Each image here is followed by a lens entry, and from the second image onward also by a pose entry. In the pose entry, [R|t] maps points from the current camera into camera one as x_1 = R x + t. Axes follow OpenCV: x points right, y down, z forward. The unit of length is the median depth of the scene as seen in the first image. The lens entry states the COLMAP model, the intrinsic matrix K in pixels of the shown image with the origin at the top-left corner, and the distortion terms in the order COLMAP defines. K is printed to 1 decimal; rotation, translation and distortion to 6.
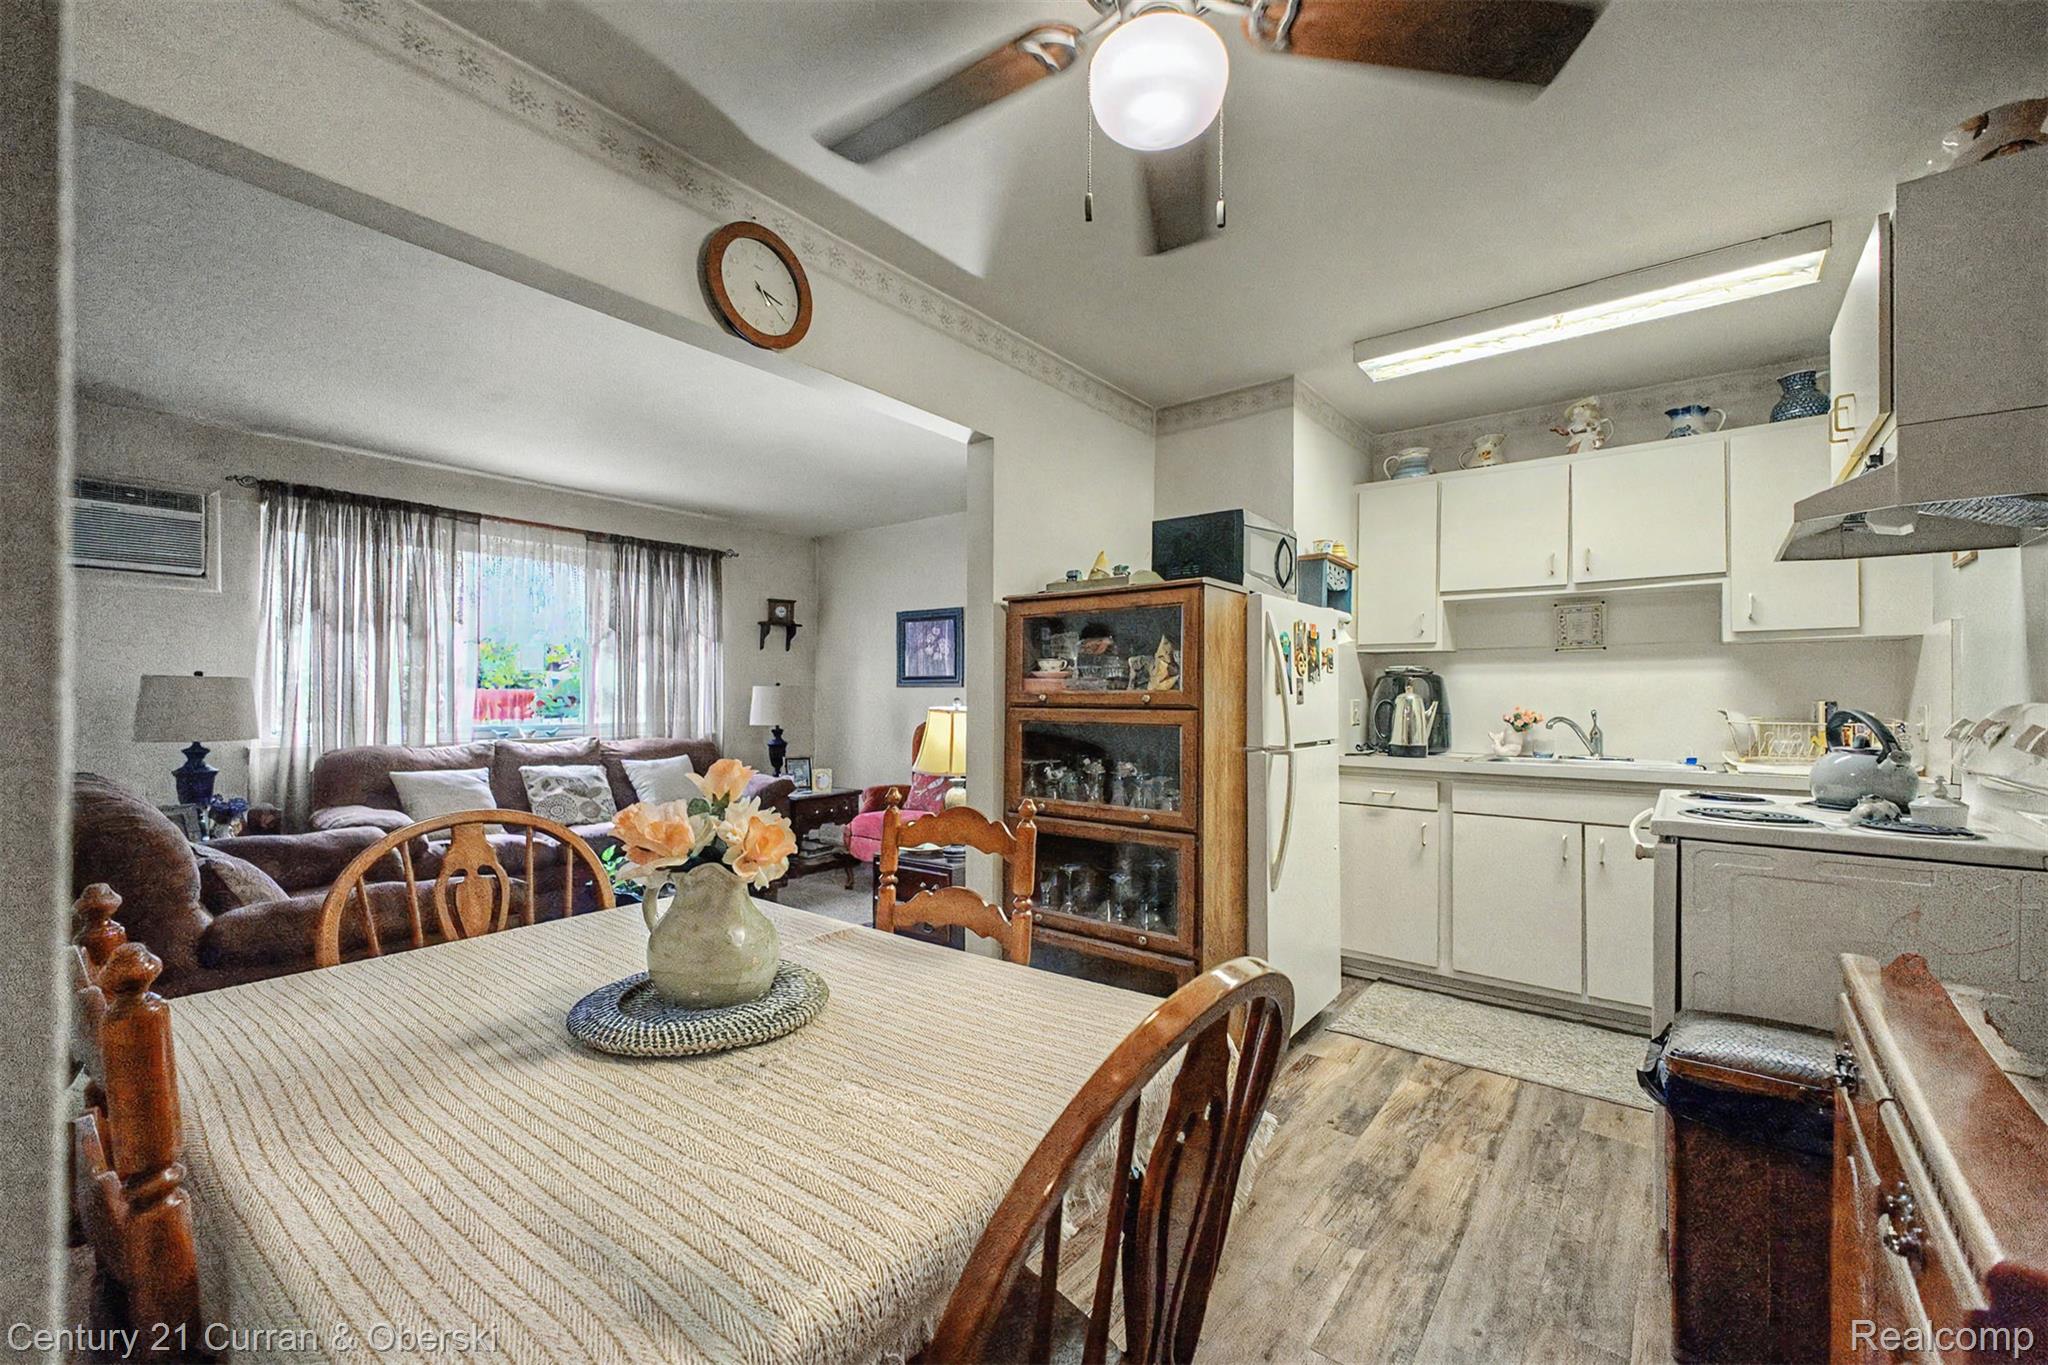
lens RADIAL K [[810.1, 0, 1023.9], [0, 810.1, 692.7], [0, 0, 1]] dist [0.001234, 0.000136]
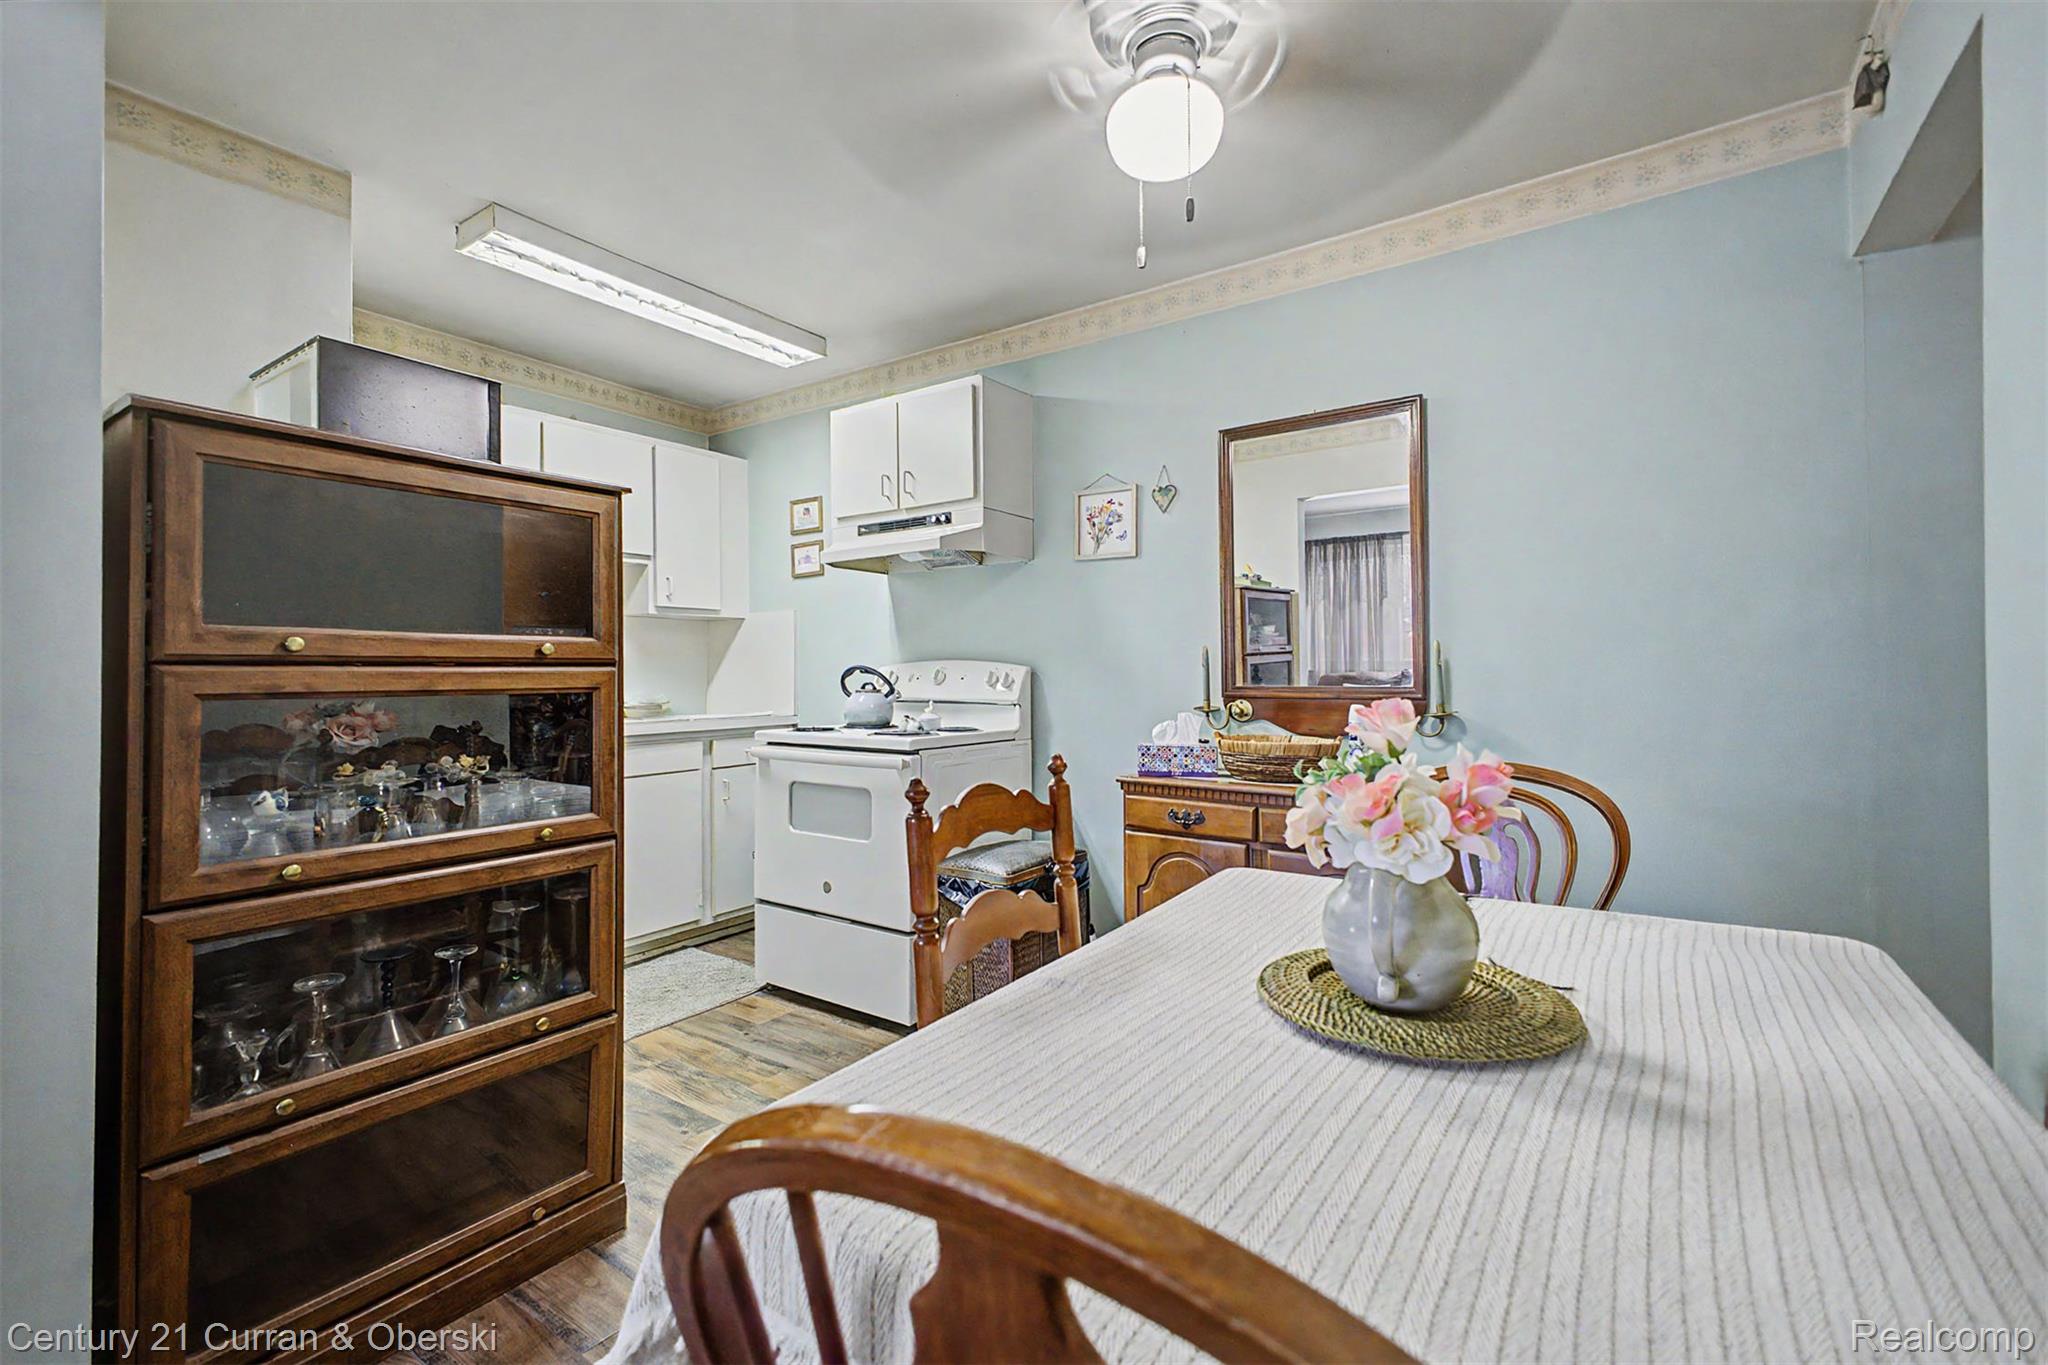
lens RADIAL K [[871.0, 0, 1023.4], [0, 871.0, 677.7], [0, 0, 1]] dist [0.033274, -0.013889]
pose [[-0.056905, -0.010364, 0.998326, -0.411206], [-0.000185, 0.999946, 0.010370, 0.015751], [-0.998380, 0.000405, -0.056904, 0.470145]]
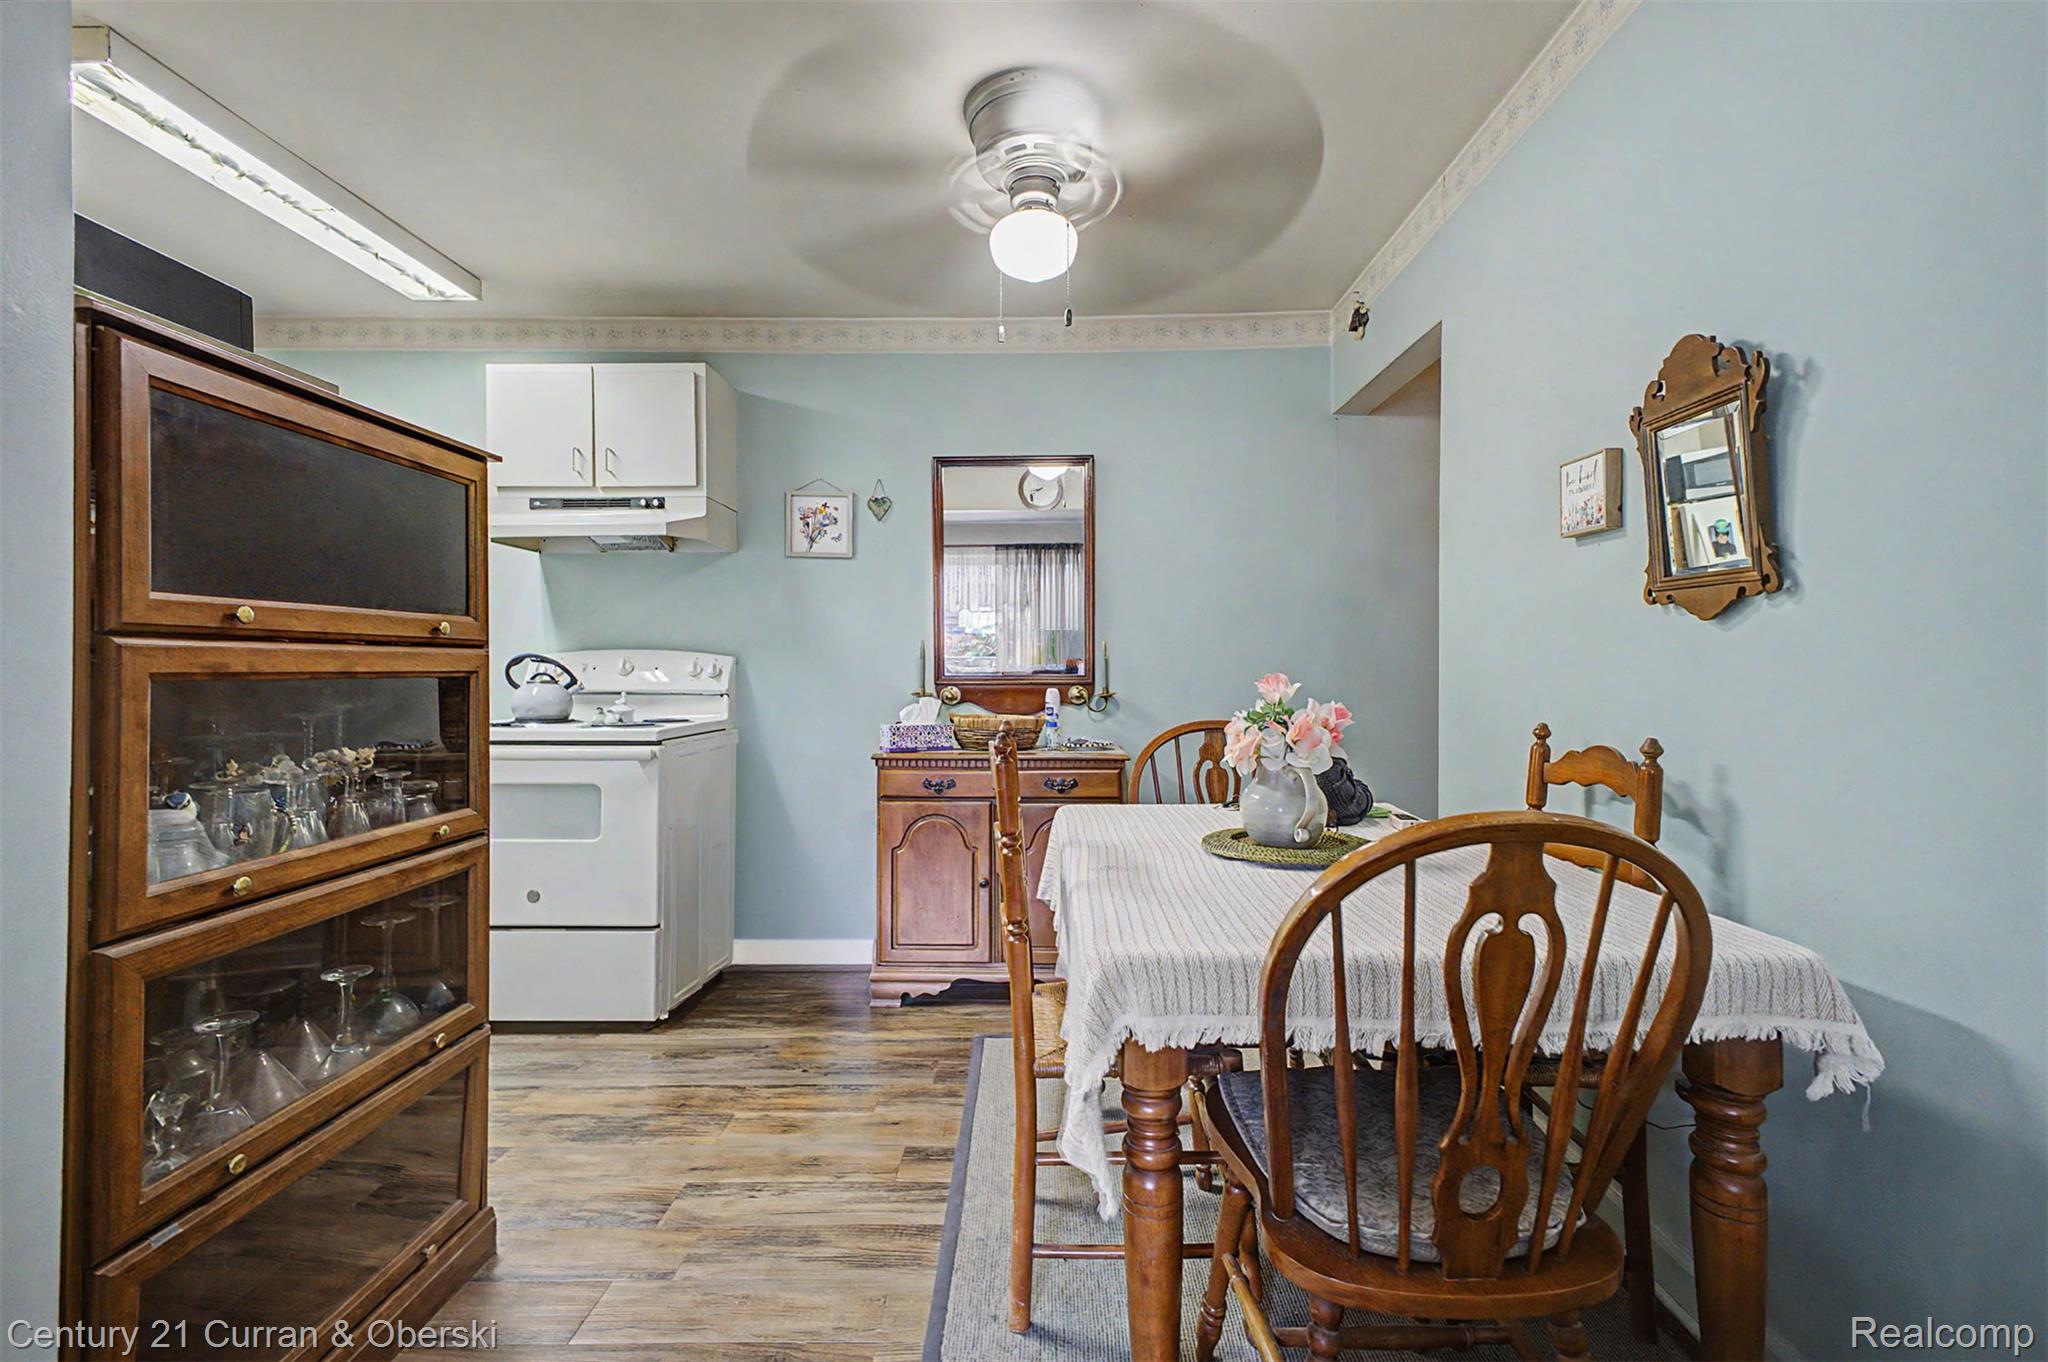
lens RADIAL K [[889.1, 0, 1011.0], [0, 889.1, 682.7], [0, 0, 1]] dist [0.032227, -0.010139]
pose [[-0.589472, -0.017616, 0.807597, -0.444259], [-0.005885, 0.999829, 0.017514, 0.023087], [-0.807768, 0.005571, -0.589475, 0.751769]]
